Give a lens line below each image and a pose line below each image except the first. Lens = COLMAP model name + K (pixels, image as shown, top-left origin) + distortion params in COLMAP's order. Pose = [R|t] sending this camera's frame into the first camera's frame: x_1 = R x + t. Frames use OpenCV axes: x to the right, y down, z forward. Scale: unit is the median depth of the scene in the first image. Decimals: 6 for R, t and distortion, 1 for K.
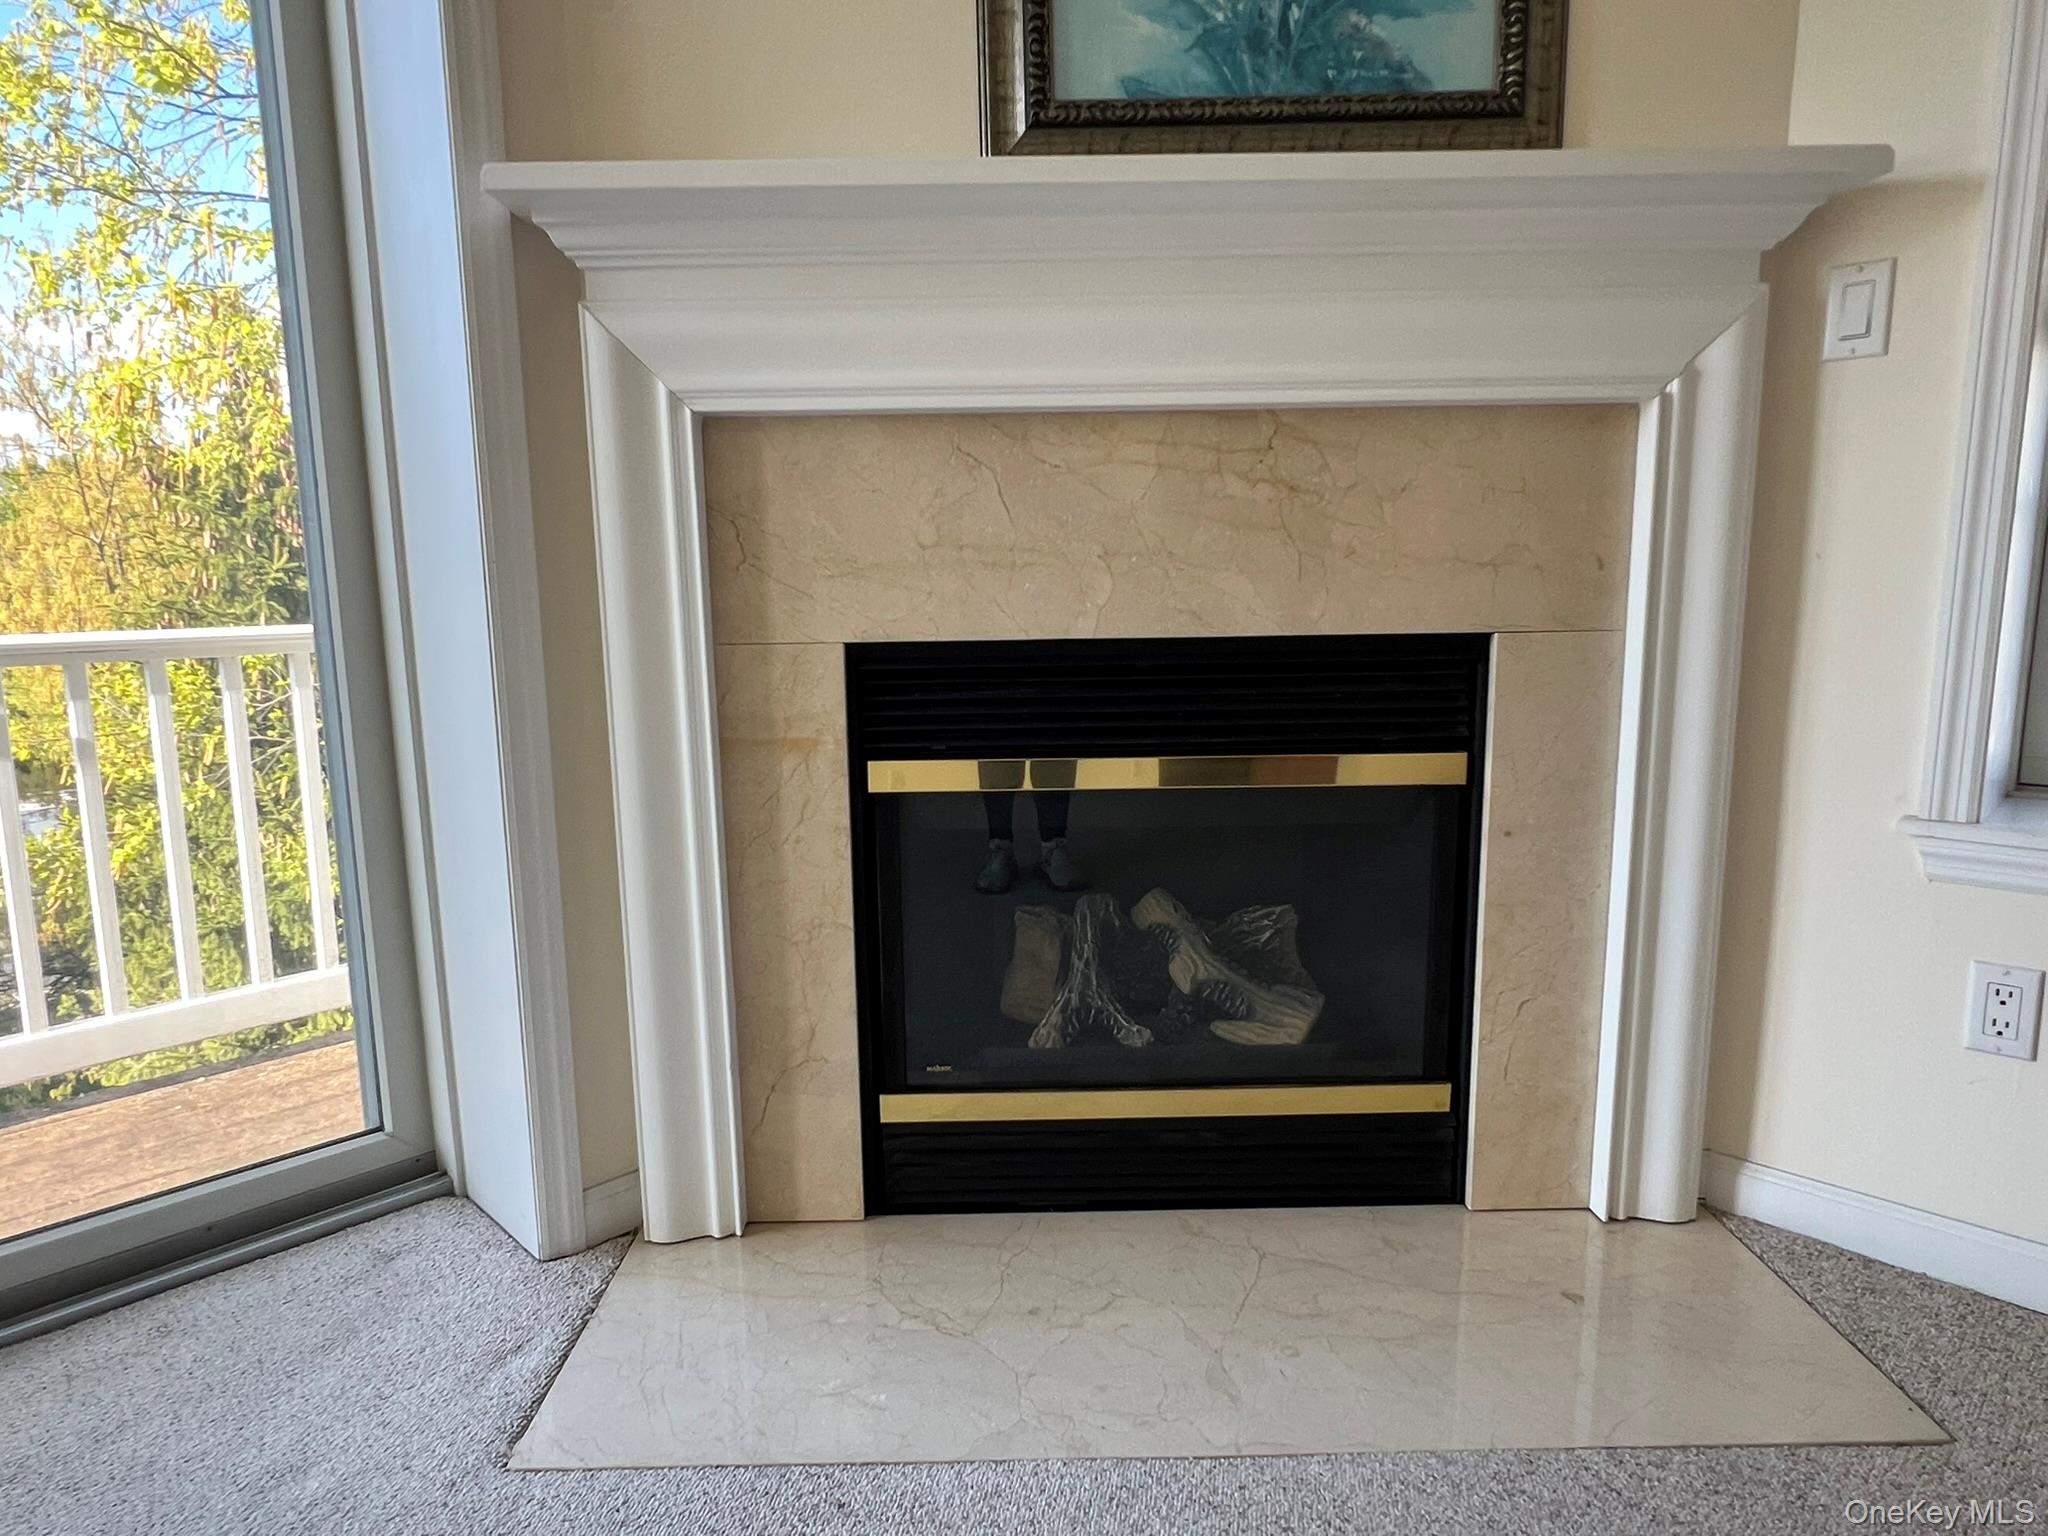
lens RADIAL K [[1258.6, 0, 1019.1], [0, 1258.6, 784.9], [0, 0, 1]] dist [0.004841, -0.005086]
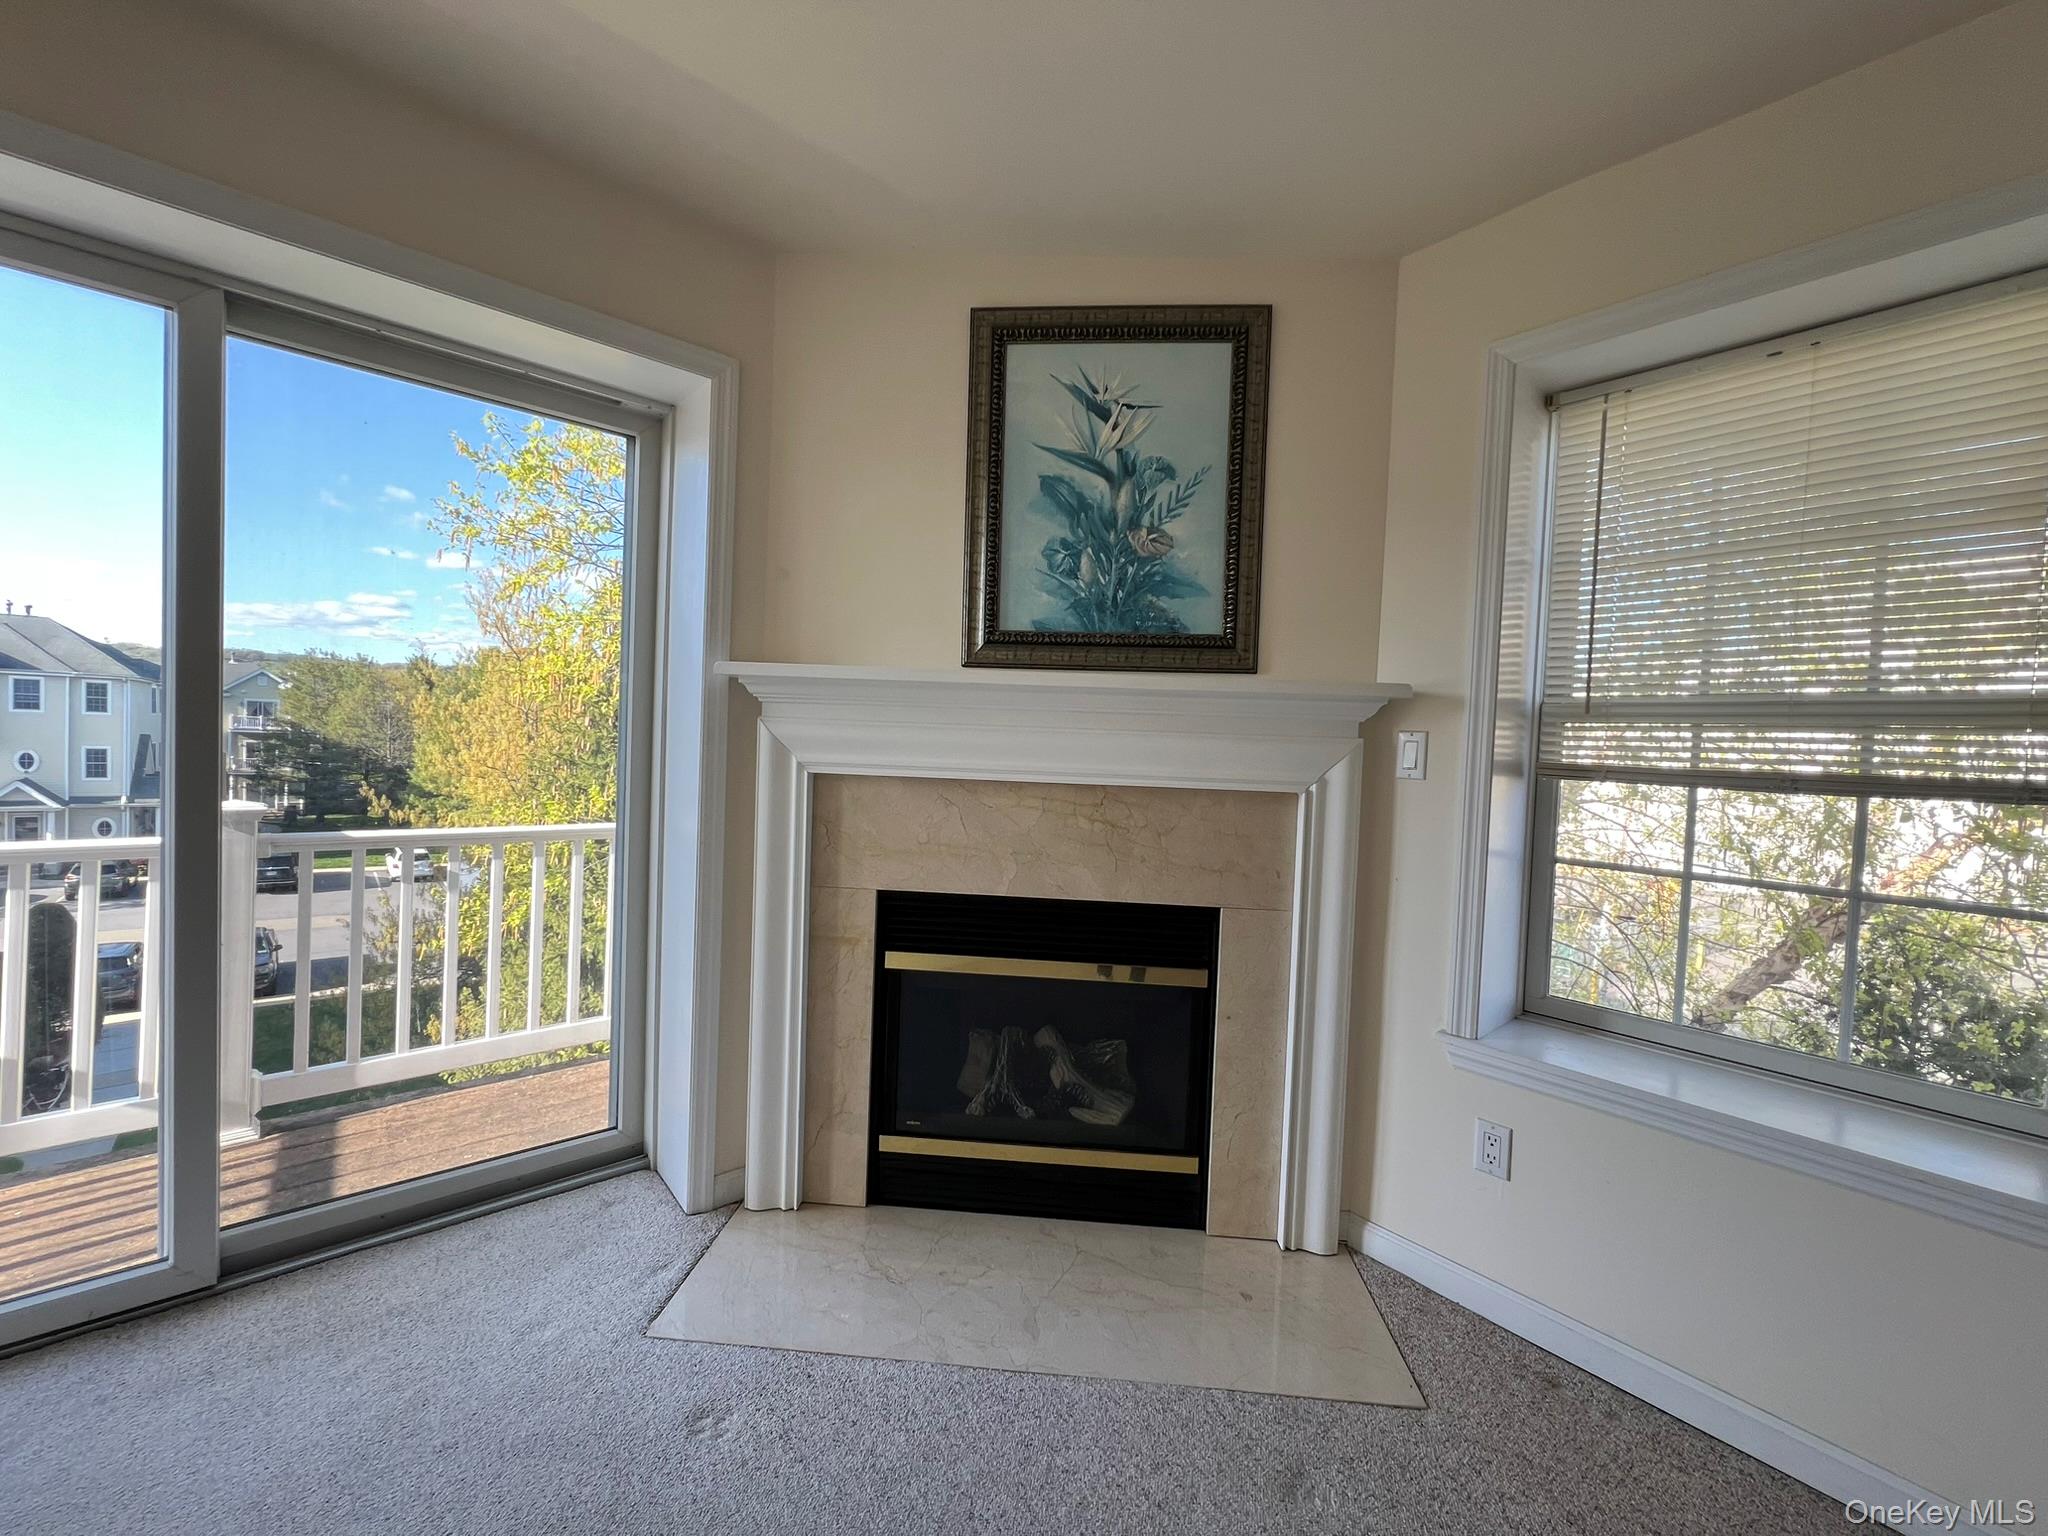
lens RADIAL K [[816.2, 0, 1019.5], [0, 816.2, 770.2], [0, 0, 1]] dist [0.000490, -0.000565]
pose [[0.995394, 0.056143, -0.077704, 0.166821], [-0.066045, 0.989132, -0.131359, -0.146247], [0.069484, 0.135886, 0.988285, -0.243911]]
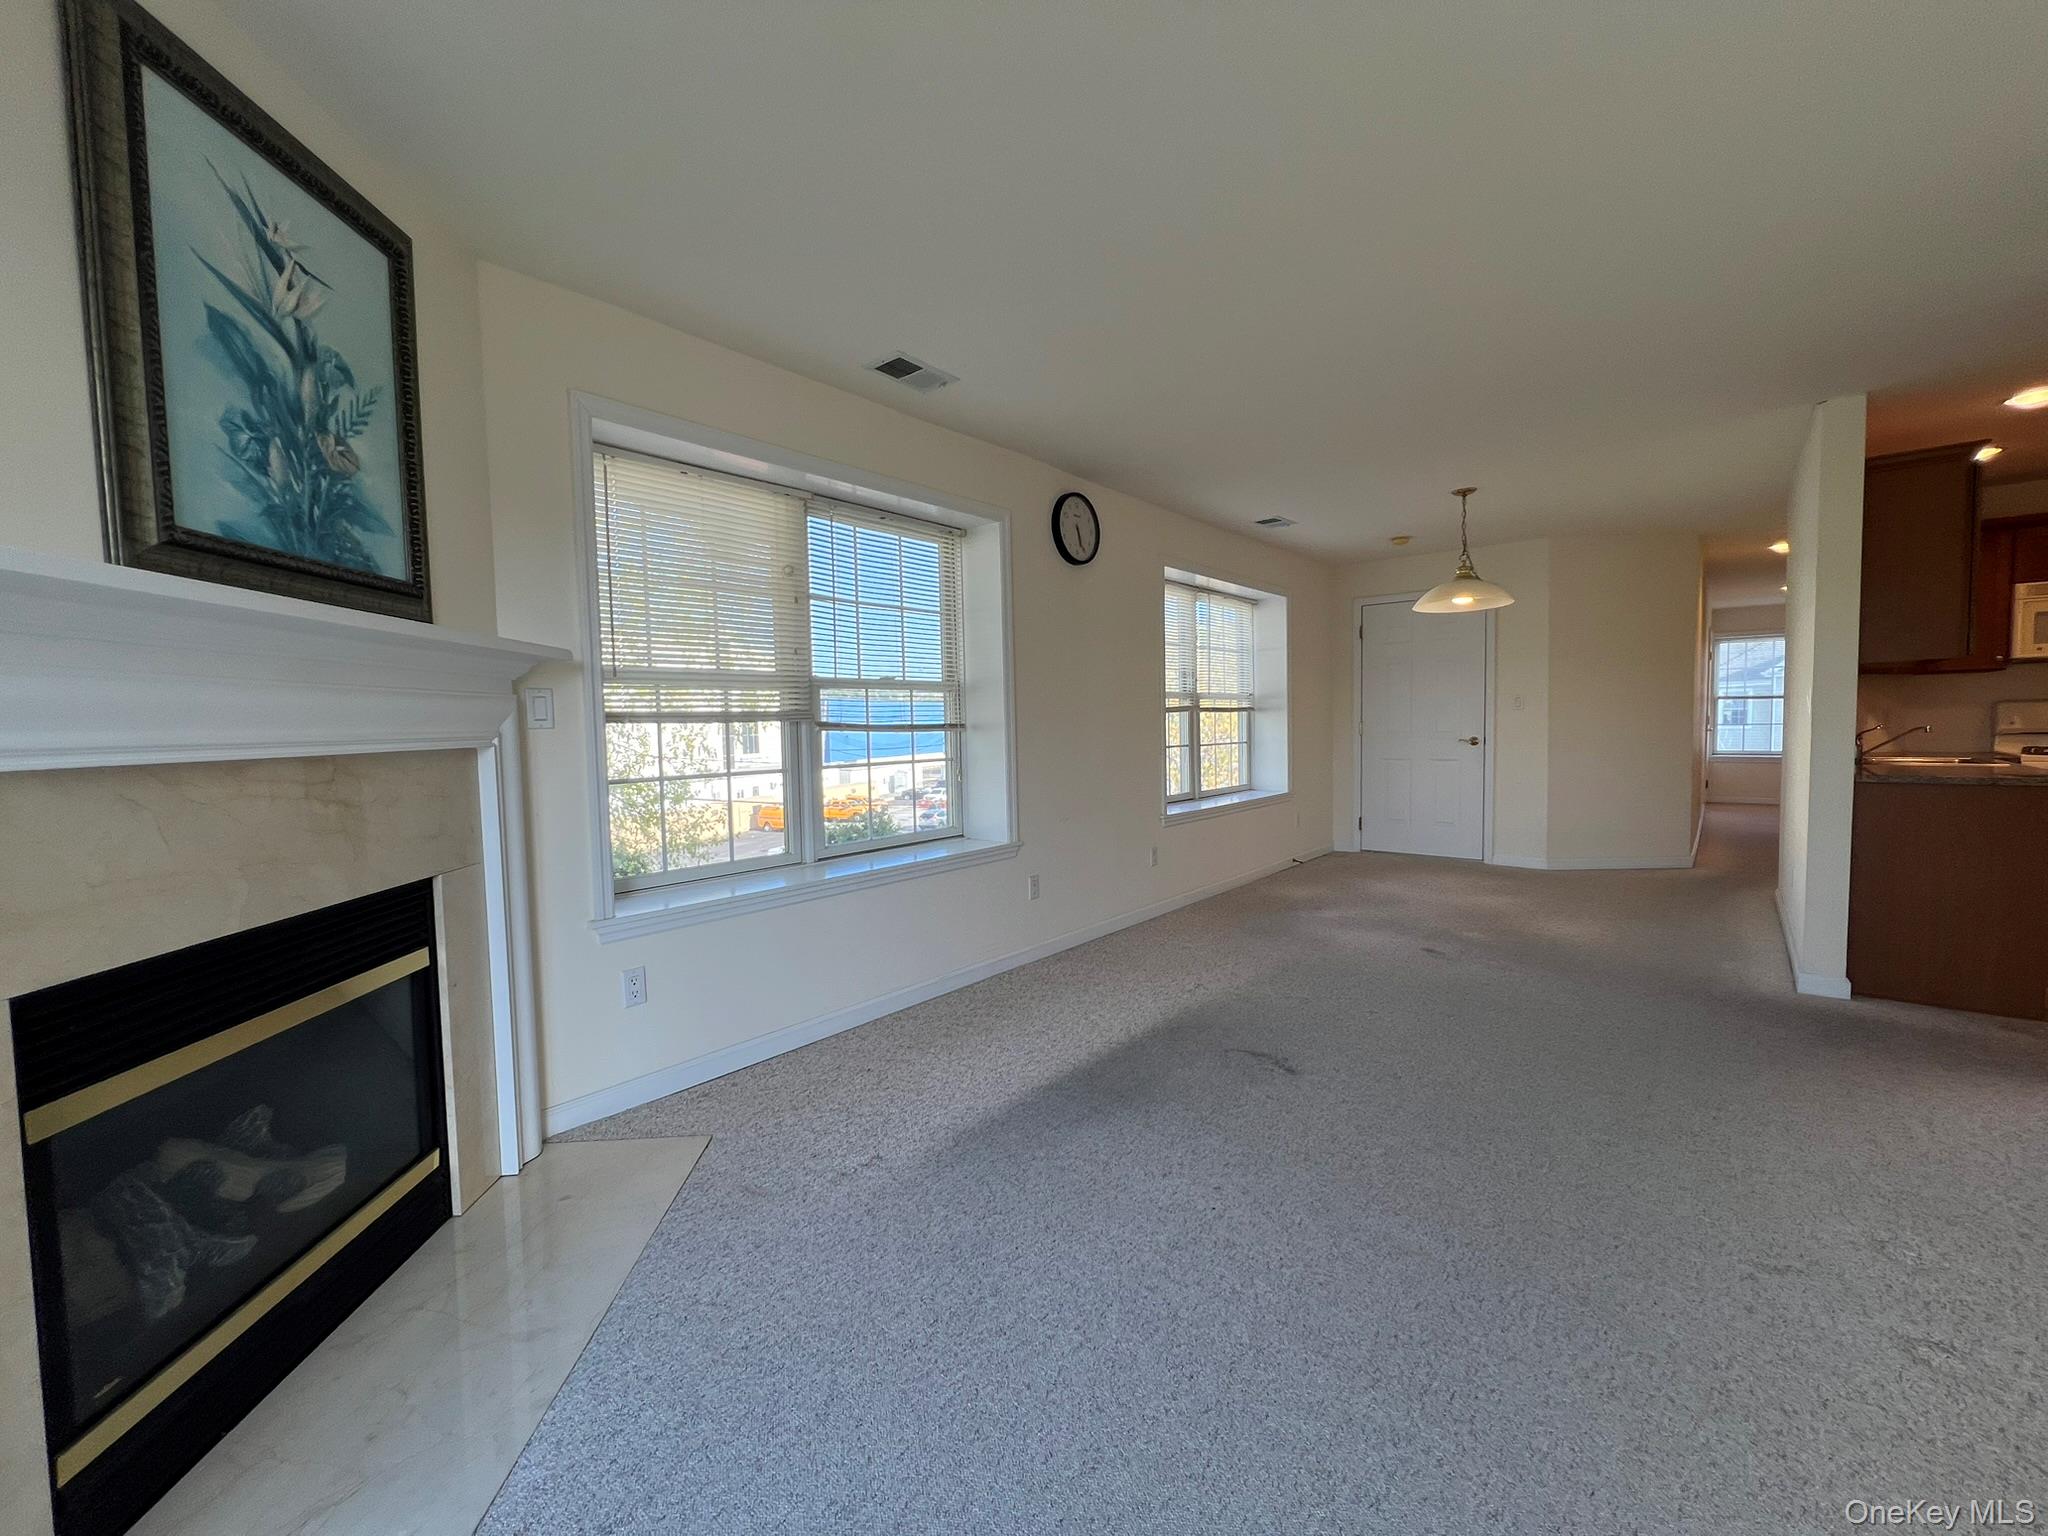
lens RADIAL K [[816.2, 0, 1031.1], [0, 816.2, 767.0], [0, 0, 1]] dist [0.000490, -0.000565]
pose [[-0.073575, -0.038975, 0.996528, -0.828735], [0.188124, 0.980755, 0.052247, -0.175472], [-0.979386, 0.191315, -0.064827, 0.240280]]
